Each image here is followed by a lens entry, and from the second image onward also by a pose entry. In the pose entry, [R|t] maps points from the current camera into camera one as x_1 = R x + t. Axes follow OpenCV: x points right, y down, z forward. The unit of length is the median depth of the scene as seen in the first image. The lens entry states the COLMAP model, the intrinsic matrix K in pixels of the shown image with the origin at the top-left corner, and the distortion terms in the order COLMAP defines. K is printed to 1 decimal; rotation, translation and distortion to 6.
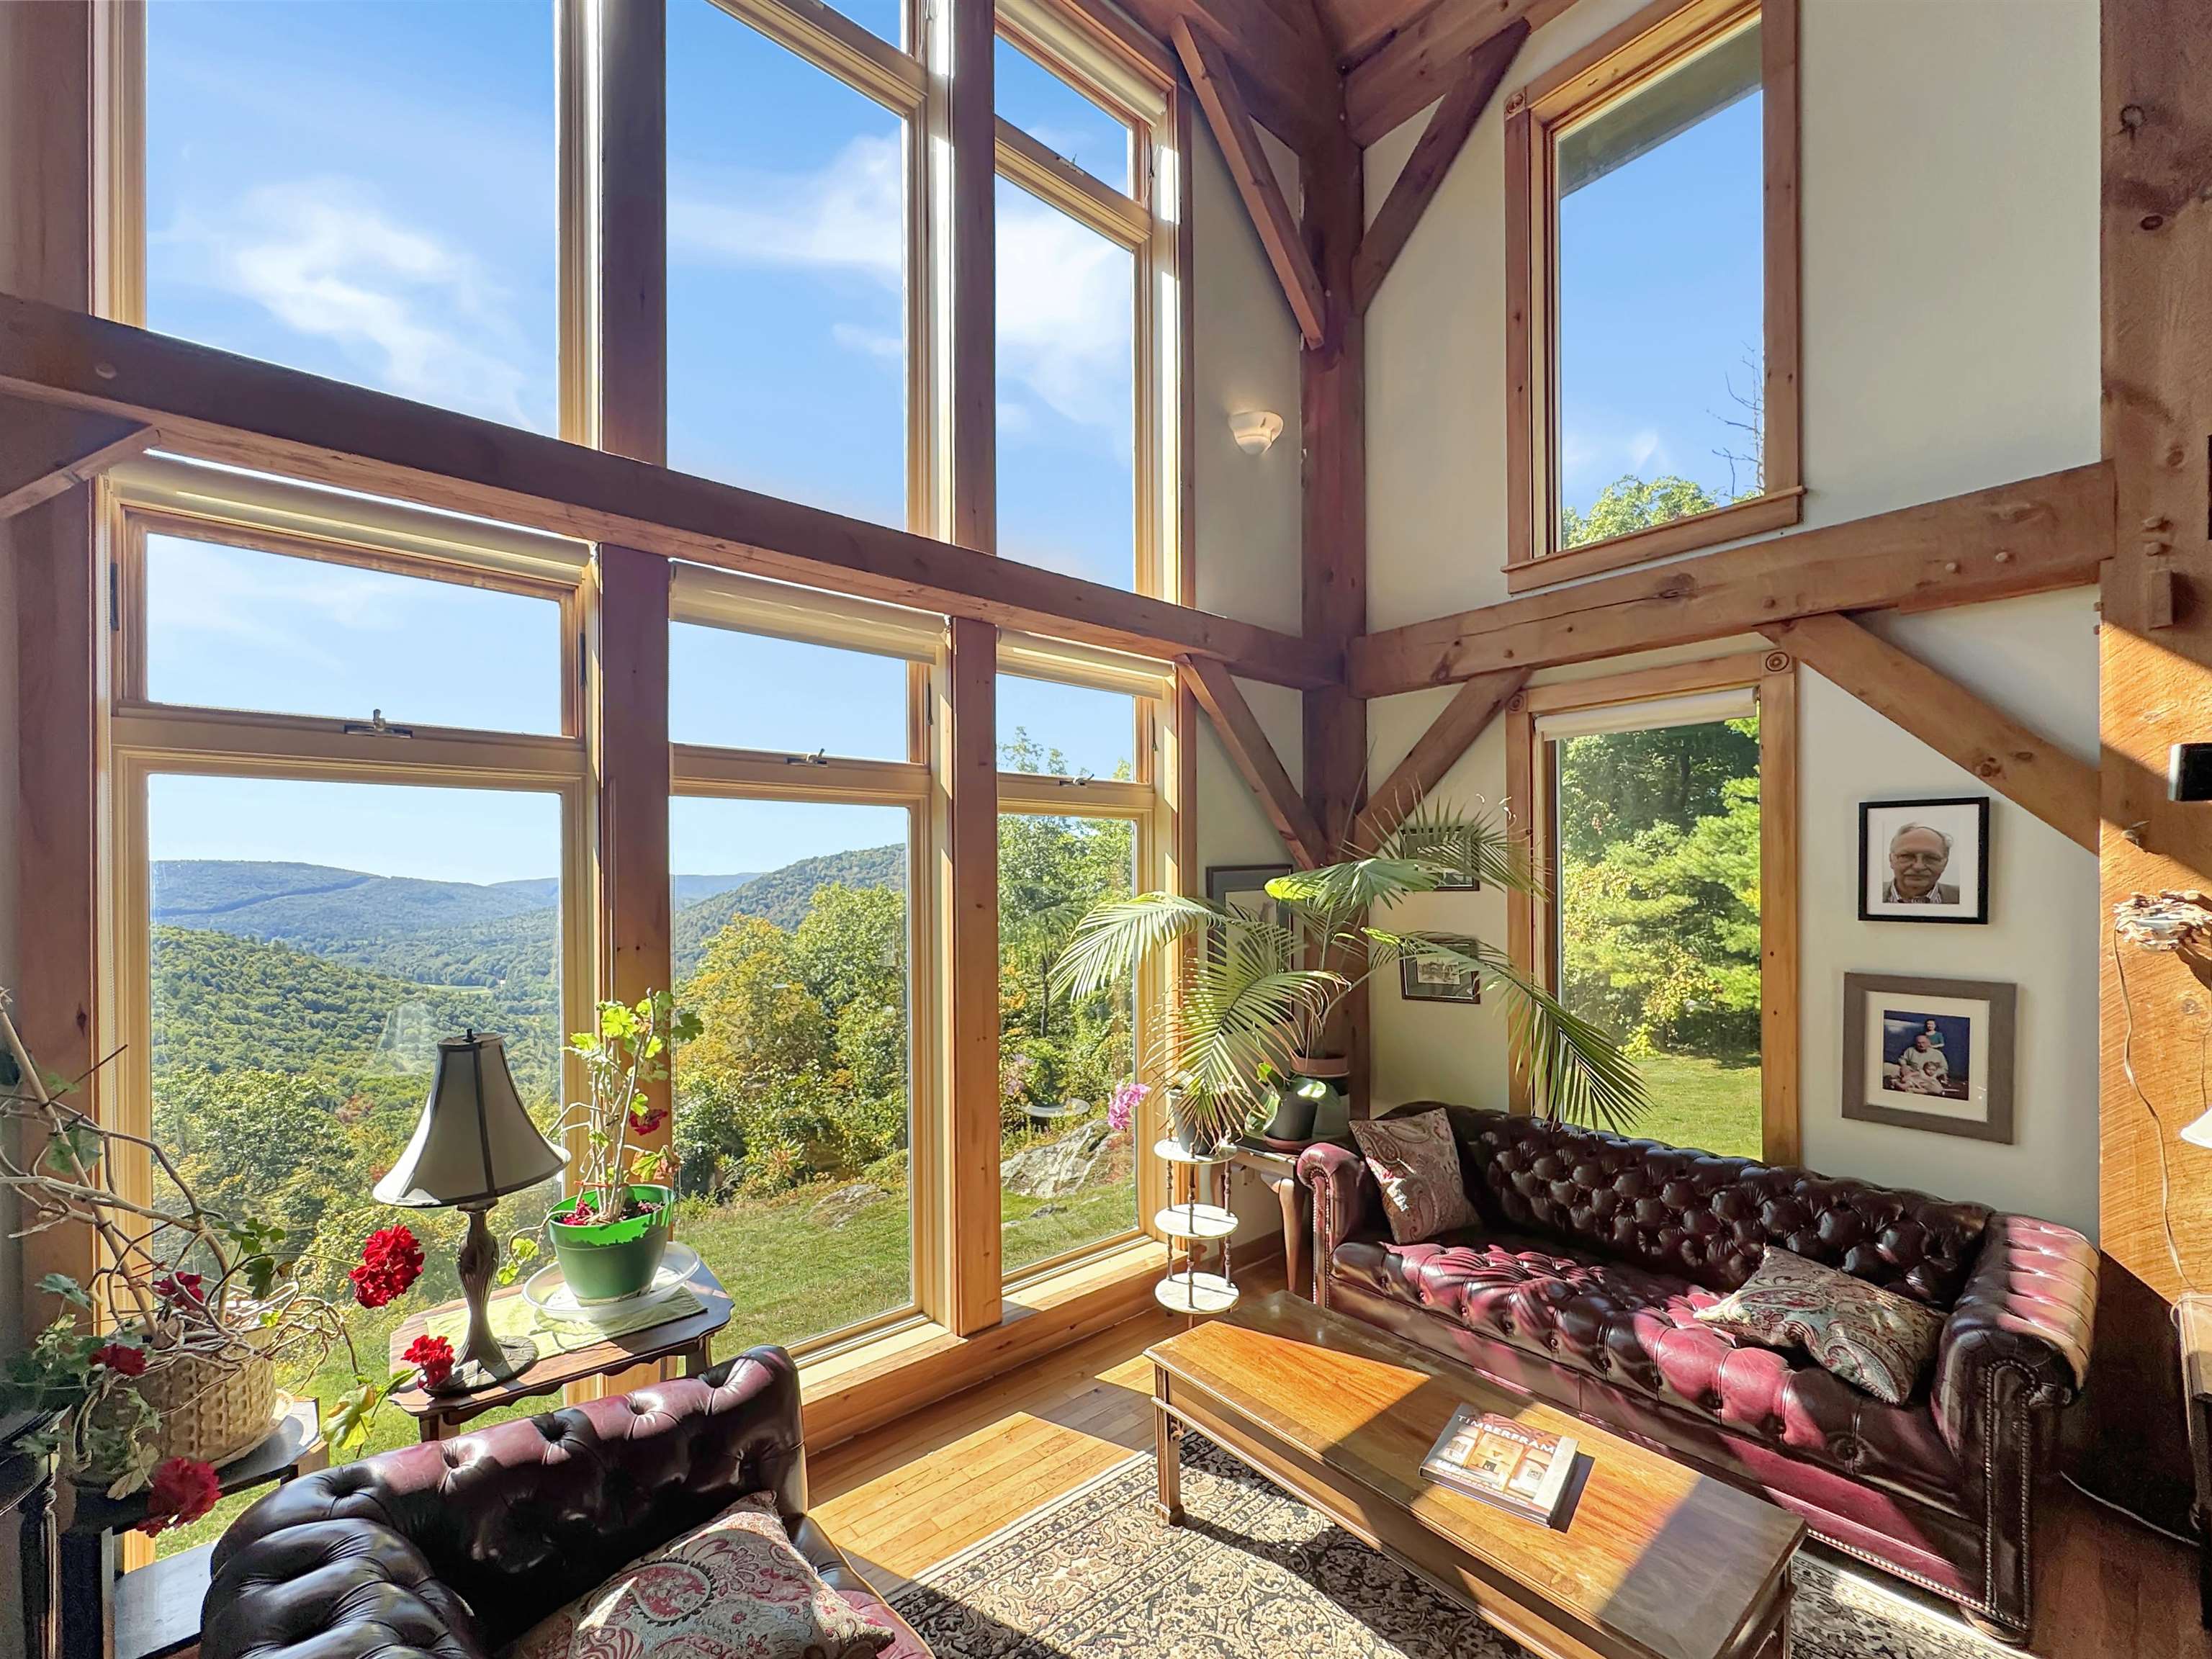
lens RADIAL K [[941.7, 0, 1085.1], [0, 941.7, 880.1], [0, 0, 1]] dist [-0.010017, 0.000891]
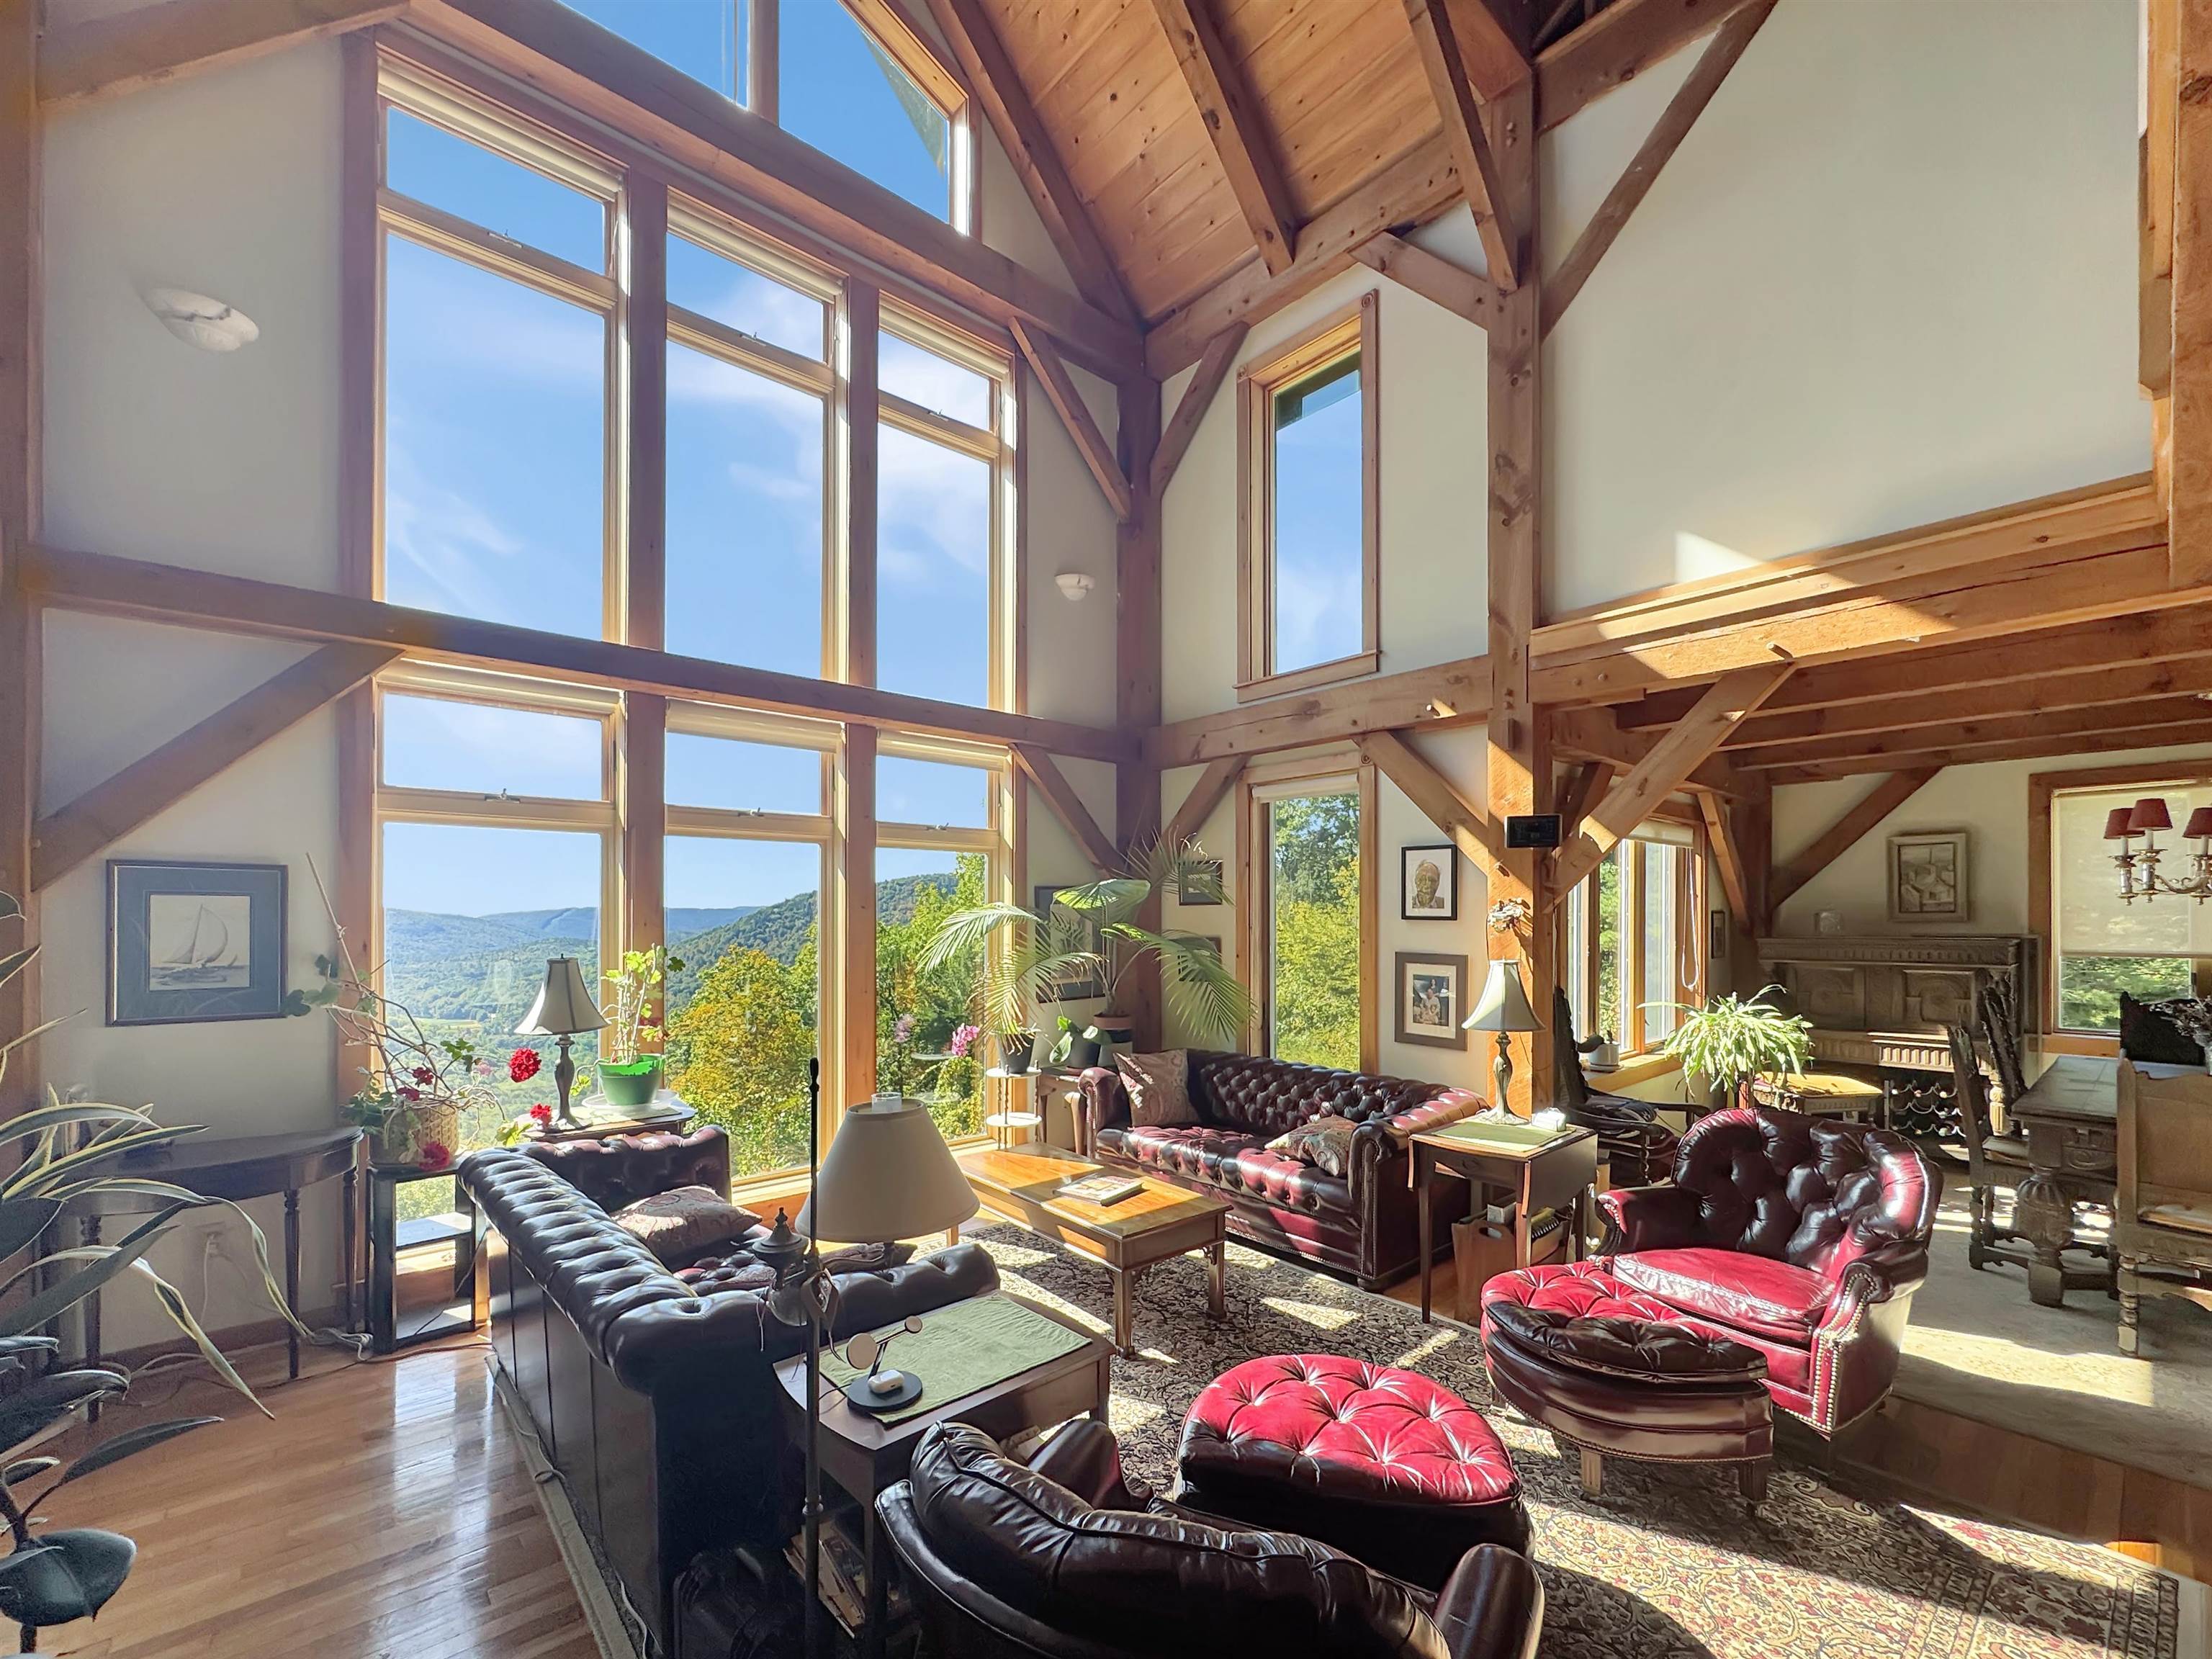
lens RADIAL K [[941.7, 0, 1101.5], [0, 941.7, 918.5], [0, 0, 1]] dist [-0.010017, 0.000891]
pose [[0.999798, 0.008536, 0.018194, 0.241282], [-0.008573, 0.999961, 0.001987, 0.037142], [-0.018176, -0.002143, 0.999833, -0.541362]]
